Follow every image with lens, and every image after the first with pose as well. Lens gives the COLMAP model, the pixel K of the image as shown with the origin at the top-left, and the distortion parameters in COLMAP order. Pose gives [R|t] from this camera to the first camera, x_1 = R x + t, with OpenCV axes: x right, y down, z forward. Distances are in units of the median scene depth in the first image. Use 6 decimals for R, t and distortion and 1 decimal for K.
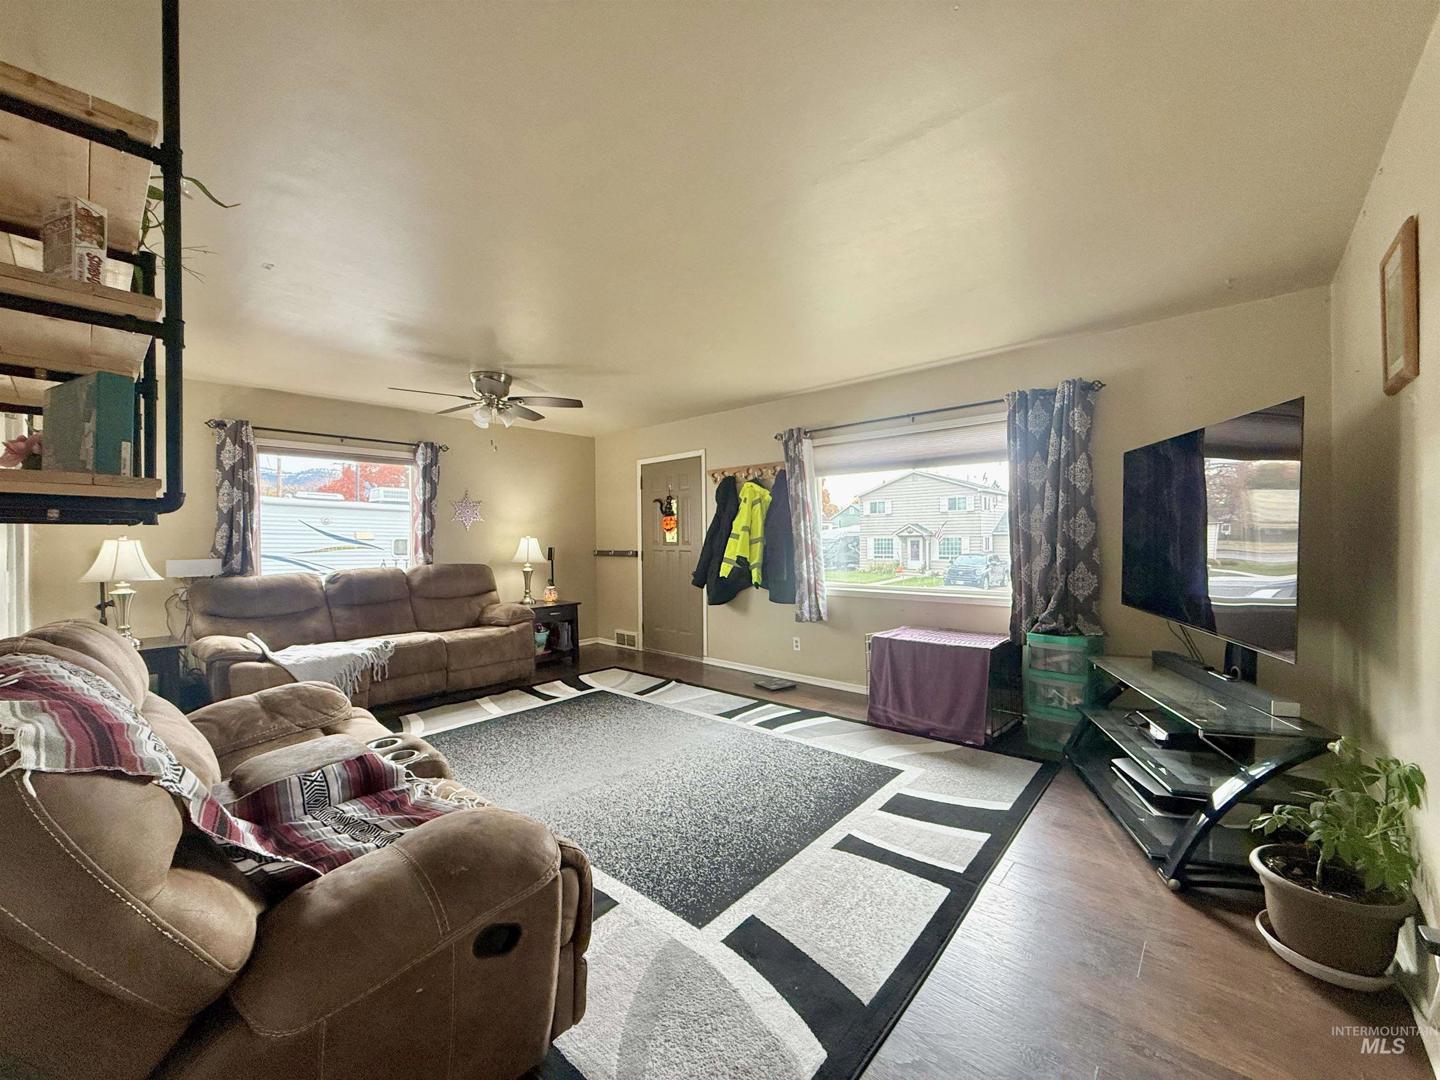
lens RADIAL K [[570.3, 0, 720.8], [0, 570.3, 540.0], [0, 0, 1]] dist [-0.001163, -0.000029]
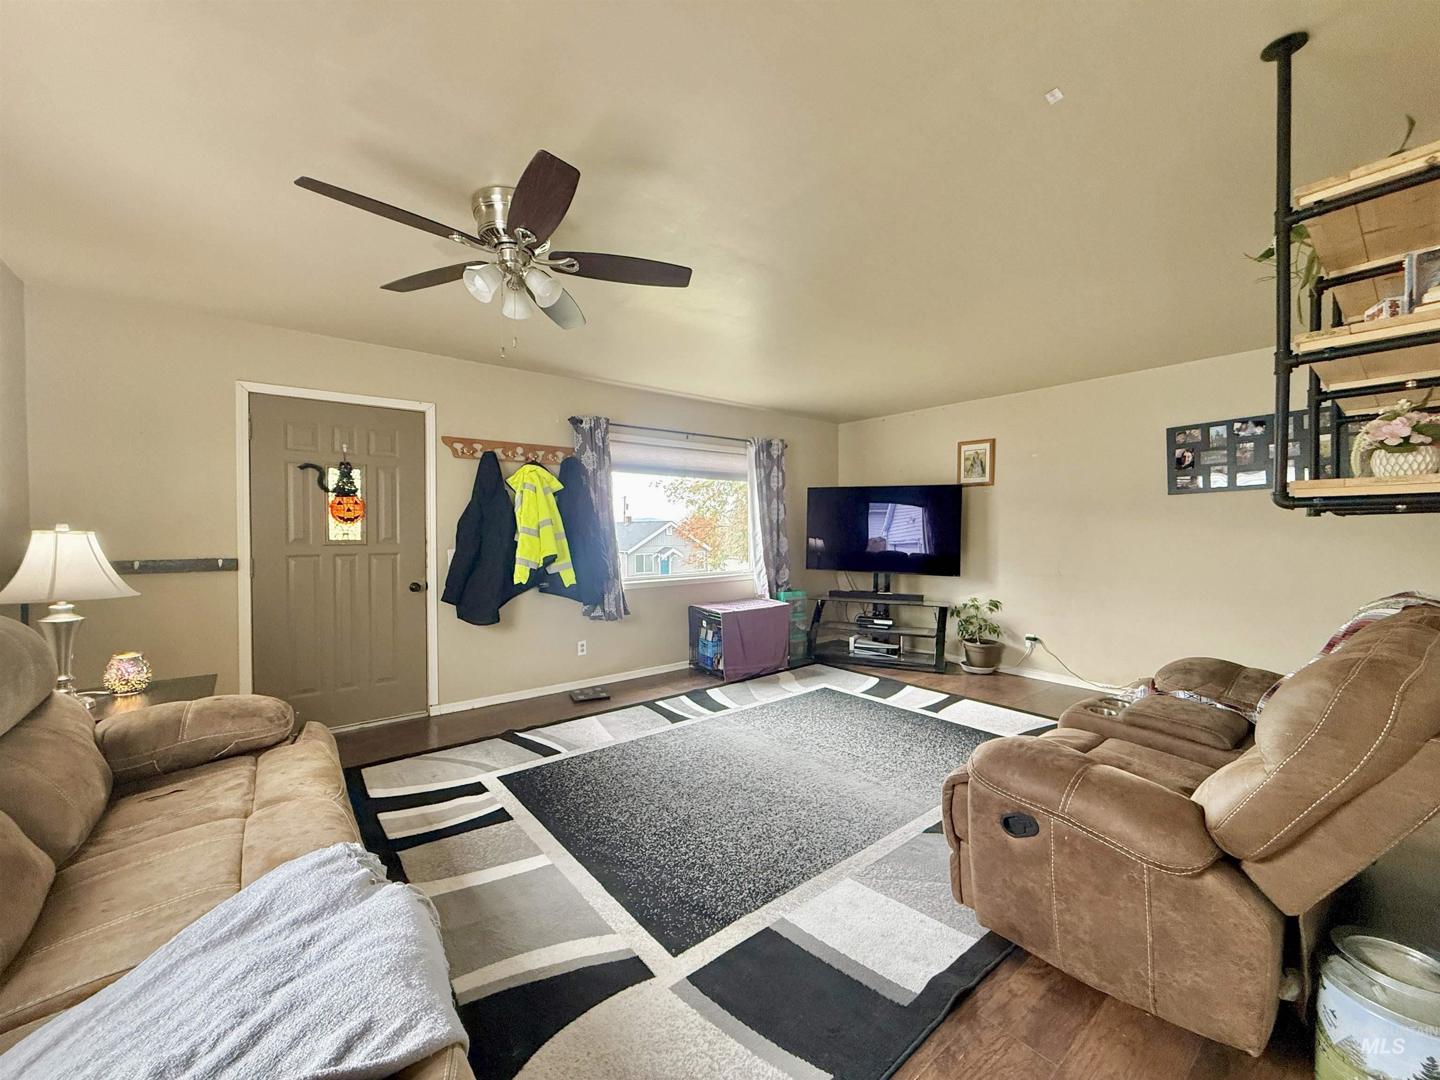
lens RADIAL K [[570.3, 0, 718.2], [0, 570.3, 532.9], [0, 0, 1]] dist [-0.001163, -0.000029]
pose [[0.169373, 0.002297, 0.985549, -0.867771], [0.004423, 0.999985, -0.003091, -0.000037], [-0.985542, 0.004882, 0.169360, 0.731859]]
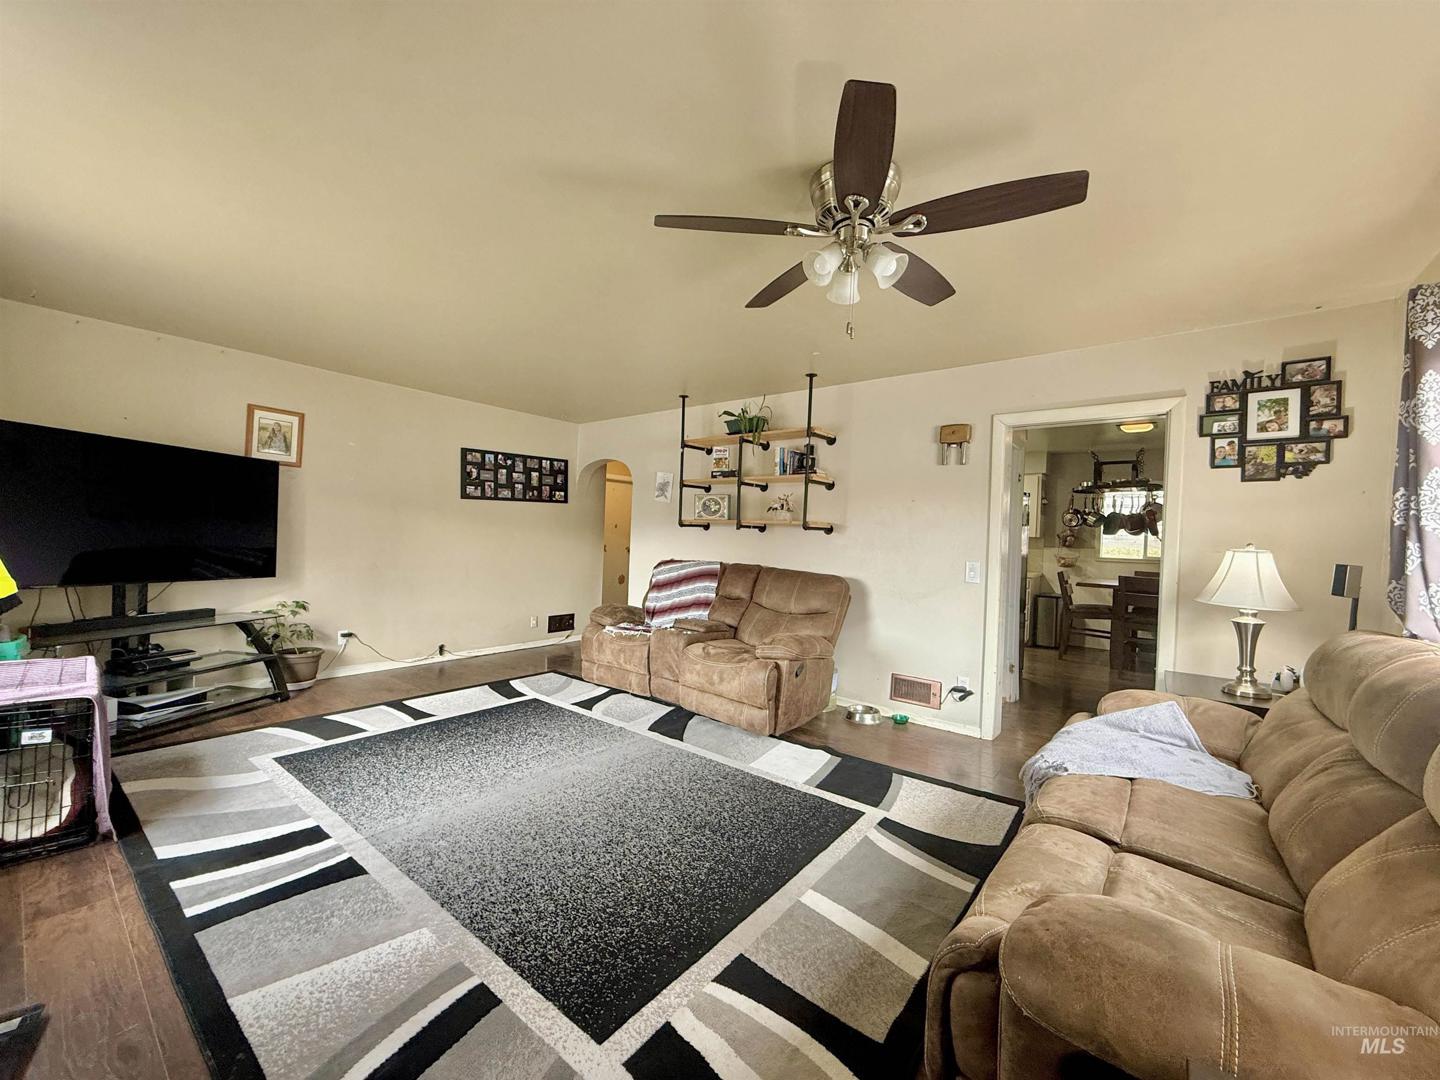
lens RADIAL K [[570.3, 0, 712.9], [0, 570.3, 541.5], [0, 0, 1]] dist [-0.001163, -0.000029]
pose [[-0.998508, -0.028210, -0.046755, -0.273144], [-0.028952, 0.999464, 0.015270, -0.005504], [0.046299, 0.016601, -0.998790, 1.443023]]
